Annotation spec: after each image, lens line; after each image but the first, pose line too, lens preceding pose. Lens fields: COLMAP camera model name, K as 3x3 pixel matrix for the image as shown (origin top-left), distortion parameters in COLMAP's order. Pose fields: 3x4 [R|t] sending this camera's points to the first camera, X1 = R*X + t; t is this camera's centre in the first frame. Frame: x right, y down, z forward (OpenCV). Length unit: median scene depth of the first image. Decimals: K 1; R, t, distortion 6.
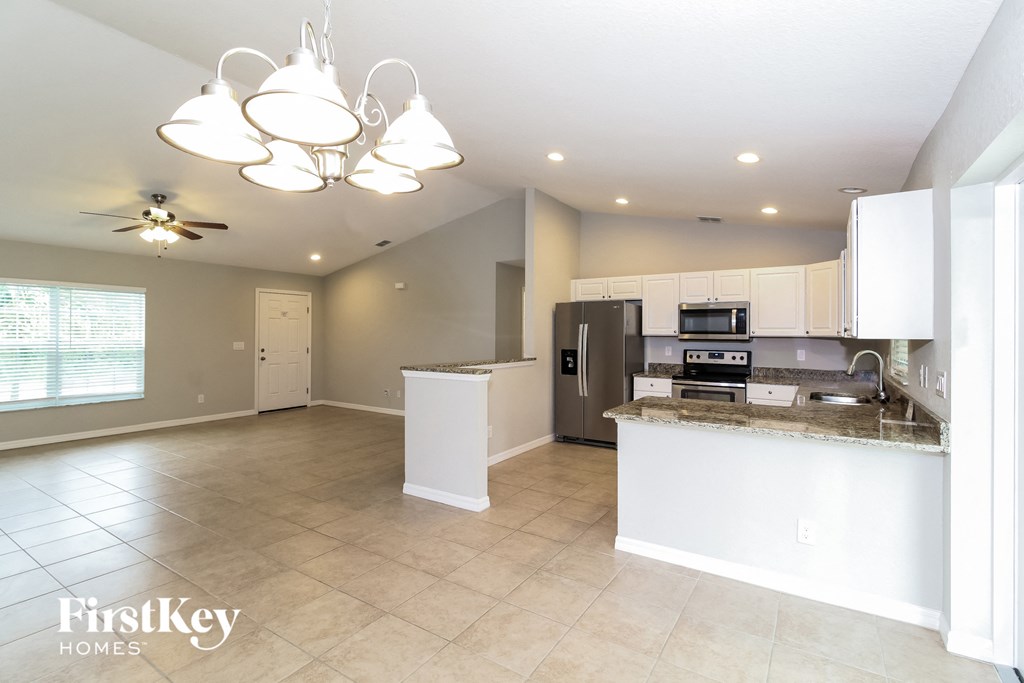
lens RADIAL K [[471.9, 0, 506.0], [0, 471.9, 335.4], [0, 0, 1]] dist [0.002300, 0.001911]
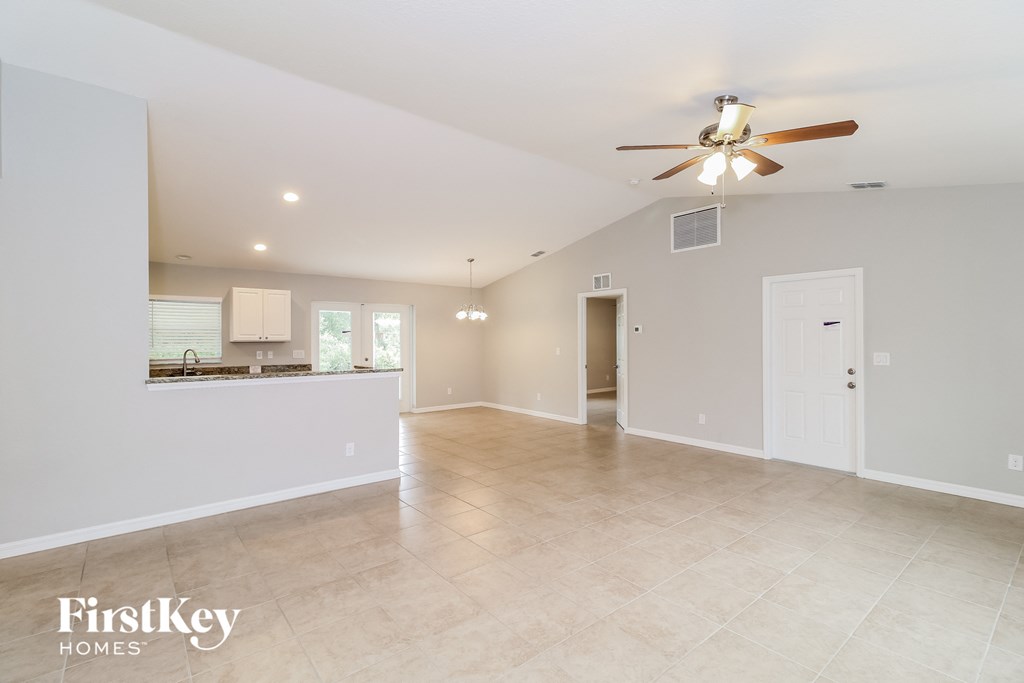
lens RADIAL K [[471.9, 0, 509.8], [0, 471.9, 333.3], [0, 0, 1]] dist [0.002300, 0.001911]
pose [[-0.955830, 0.002973, 0.293904, -0.604272], [0.001298, 0.999982, -0.005892, -0.009510], [-0.293916, -0.005250, -0.955817, 1.503652]]
